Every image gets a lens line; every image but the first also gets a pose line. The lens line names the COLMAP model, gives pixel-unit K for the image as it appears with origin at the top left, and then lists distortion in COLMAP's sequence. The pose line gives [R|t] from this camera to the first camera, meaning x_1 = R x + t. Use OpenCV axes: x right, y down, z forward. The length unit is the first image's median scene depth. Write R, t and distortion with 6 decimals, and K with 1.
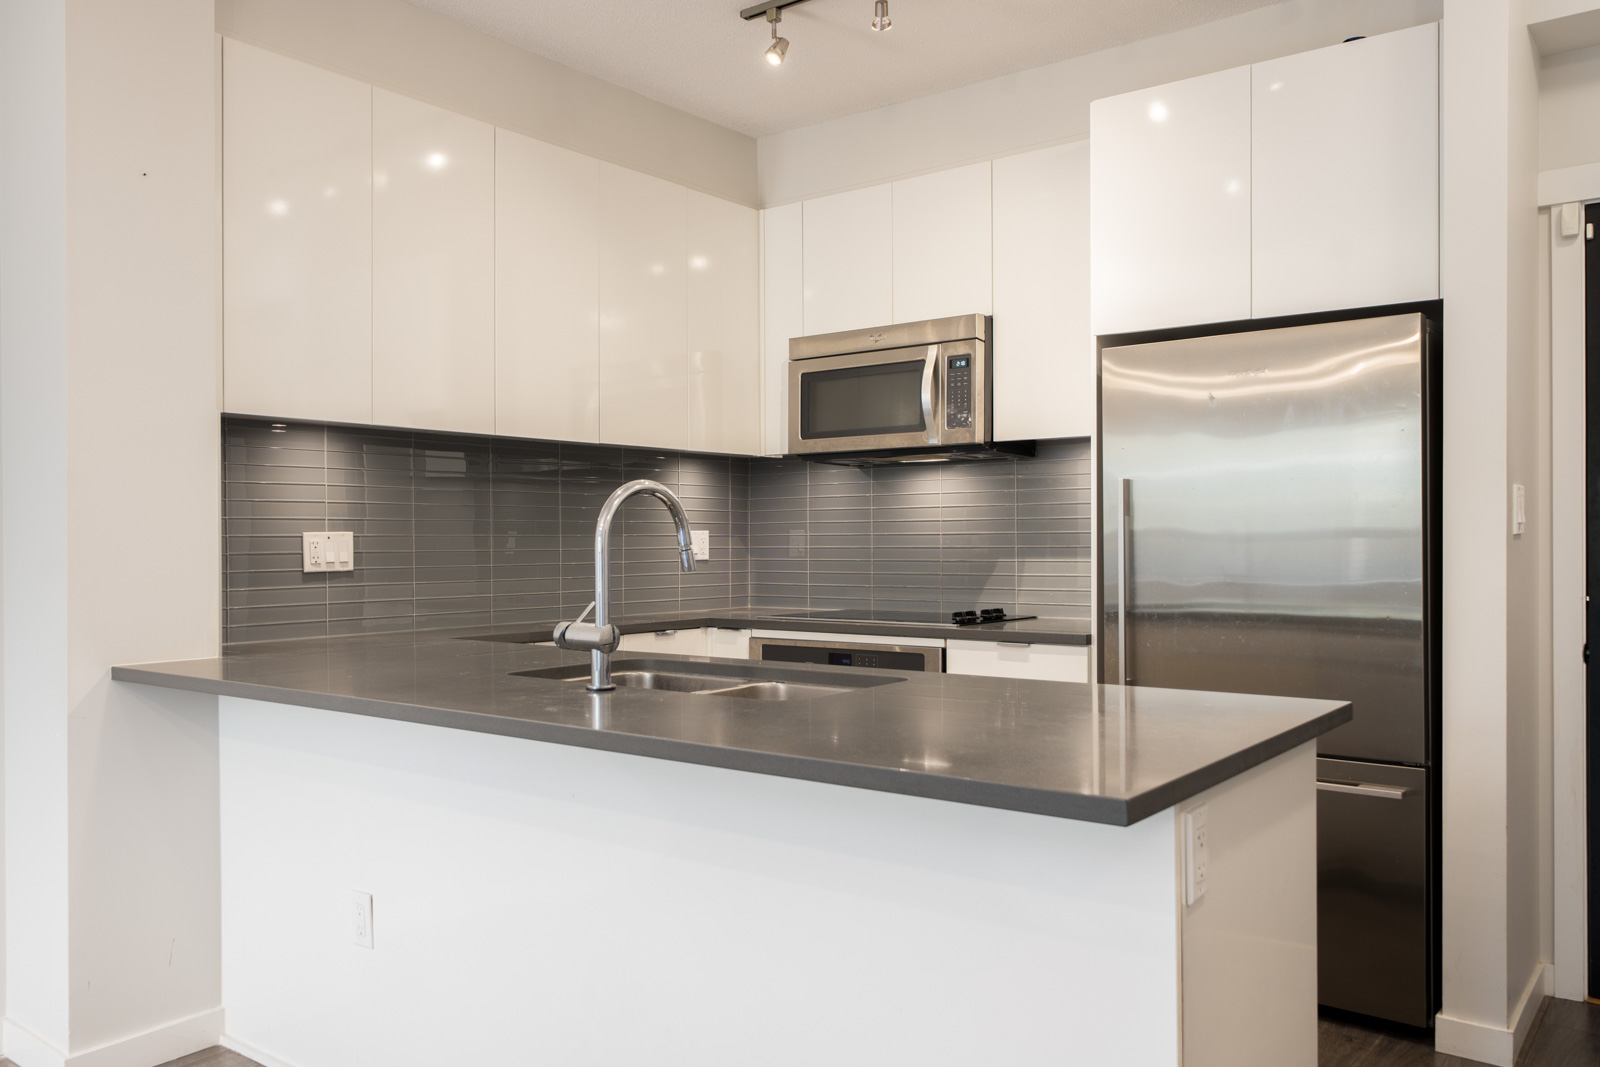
lens RADIAL K [[1261.9, 0, 757.9], [0, 1261.9, 537.5], [0, 0, 1]] dist [0.031273, 0.002168]
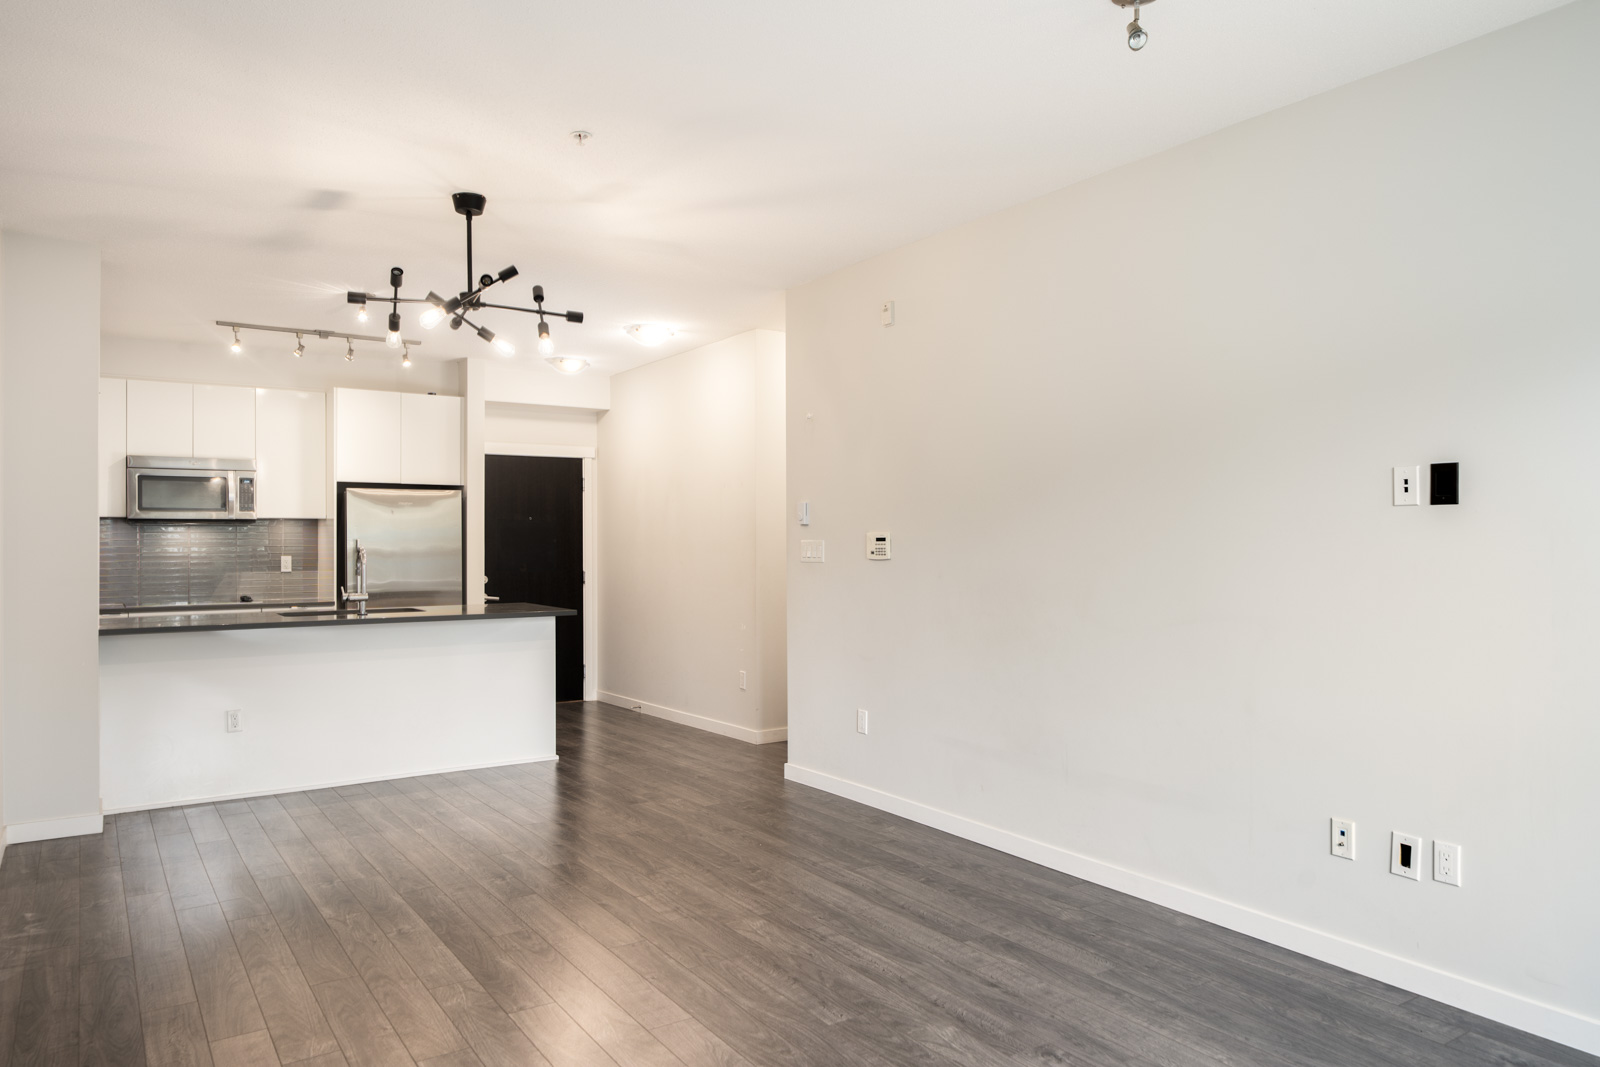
lens RADIAL K [[1062.3, 0, 794.1], [0, 1062.3, 534.2], [0, 0, 1]] dist [0.001277, 0.001228]
pose [[0.307532, 0.013435, 0.951443, -1.188403], [0.003901, 0.999874, -0.015380, -0.015645], [-0.951530, 0.008441, 0.307441, -0.409352]]
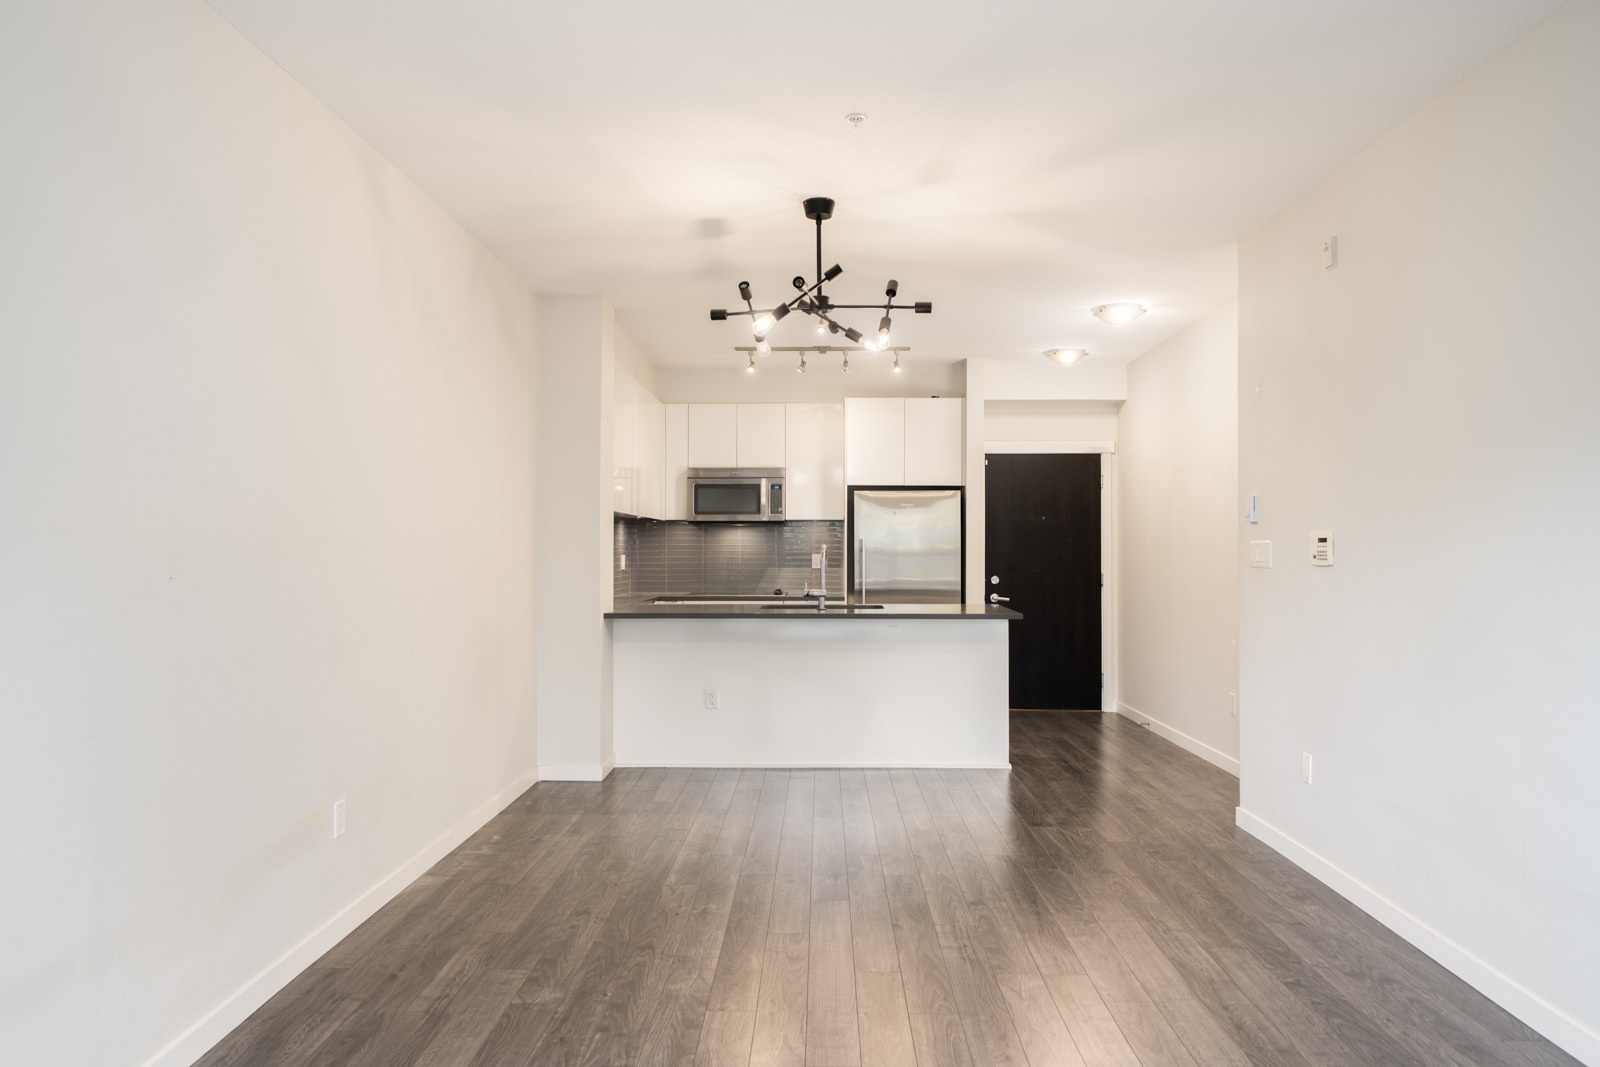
lens RADIAL K [[1069.6, 0, 800.0], [0, 1069.6, 533.5], [0, 0, 1]] dist [0.003481, -0.000700]
pose [[0.795793, 0.013705, 0.605413, -0.971531], [-0.005117, 0.999860, -0.015908, -0.016333], [-0.605547, 0.009561, 0.795752, -0.607088]]
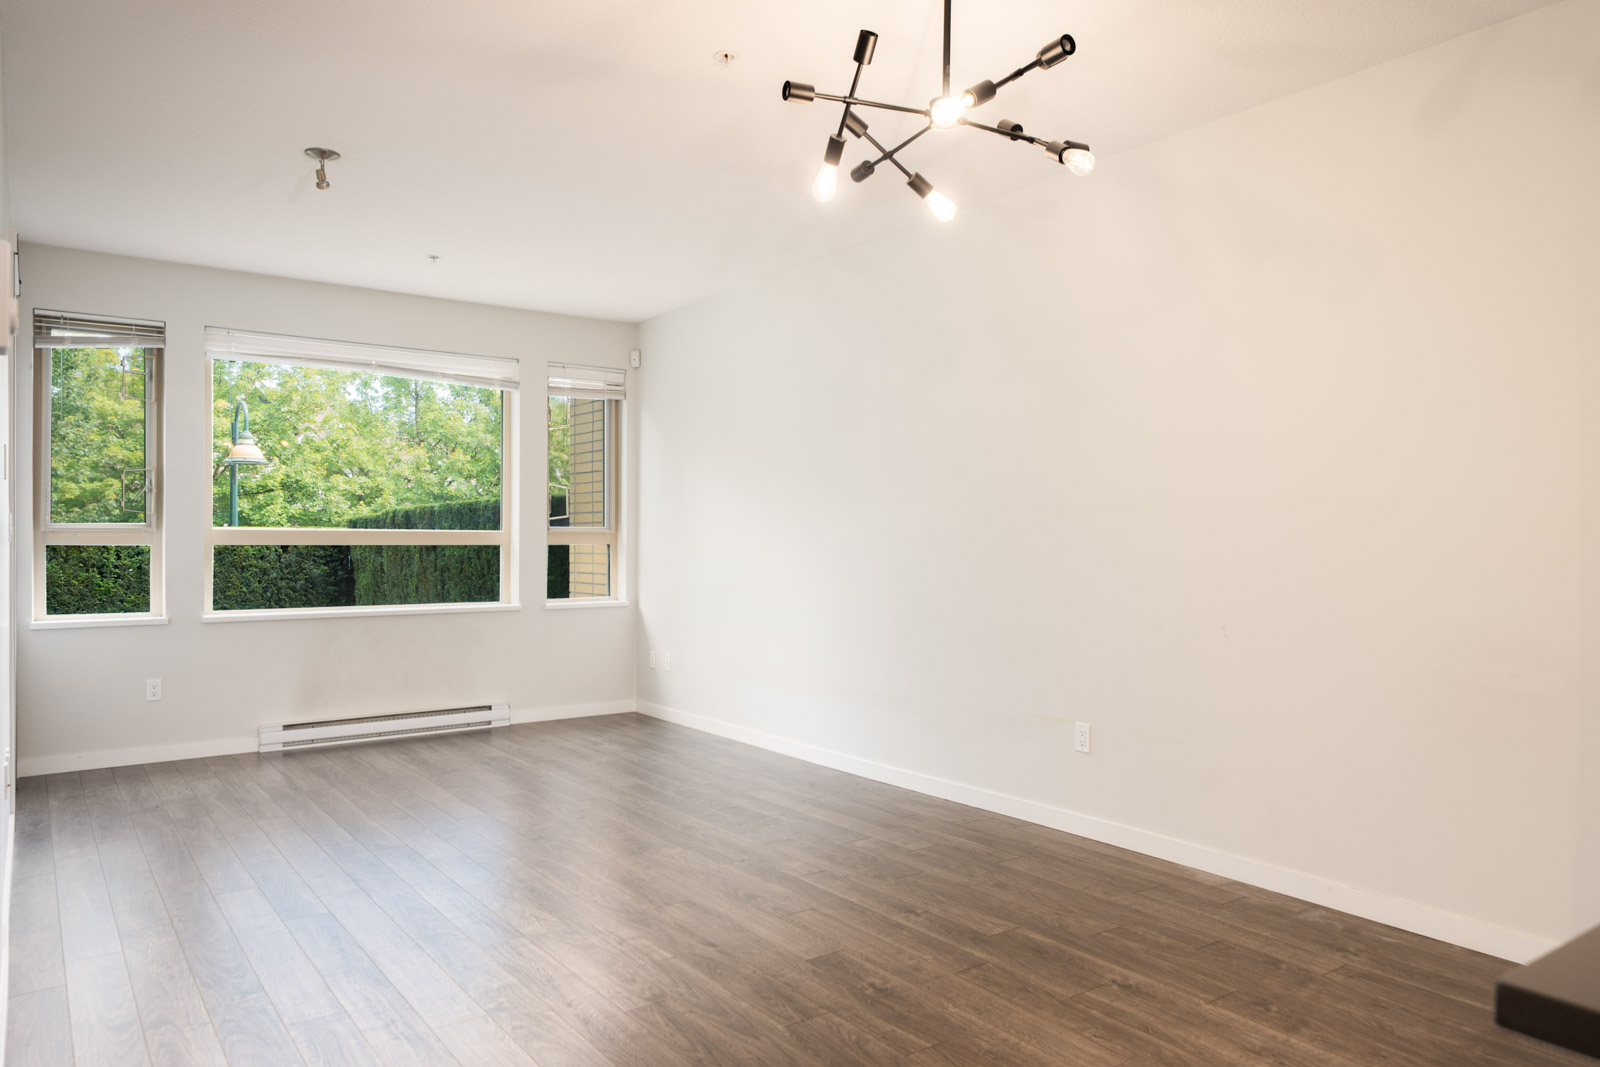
lens RADIAL K [[1069.1, 0, 800.5], [0, 1069.1, 543.2], [0, 0, 1]] dist [0.001481, -0.001130]
pose [[-0.264730, 0.009492, -0.964276, 0.257401], [-0.001420, 0.999947, 0.010233, -0.002419], [0.964321, 0.004078, -0.264703, 0.250616]]
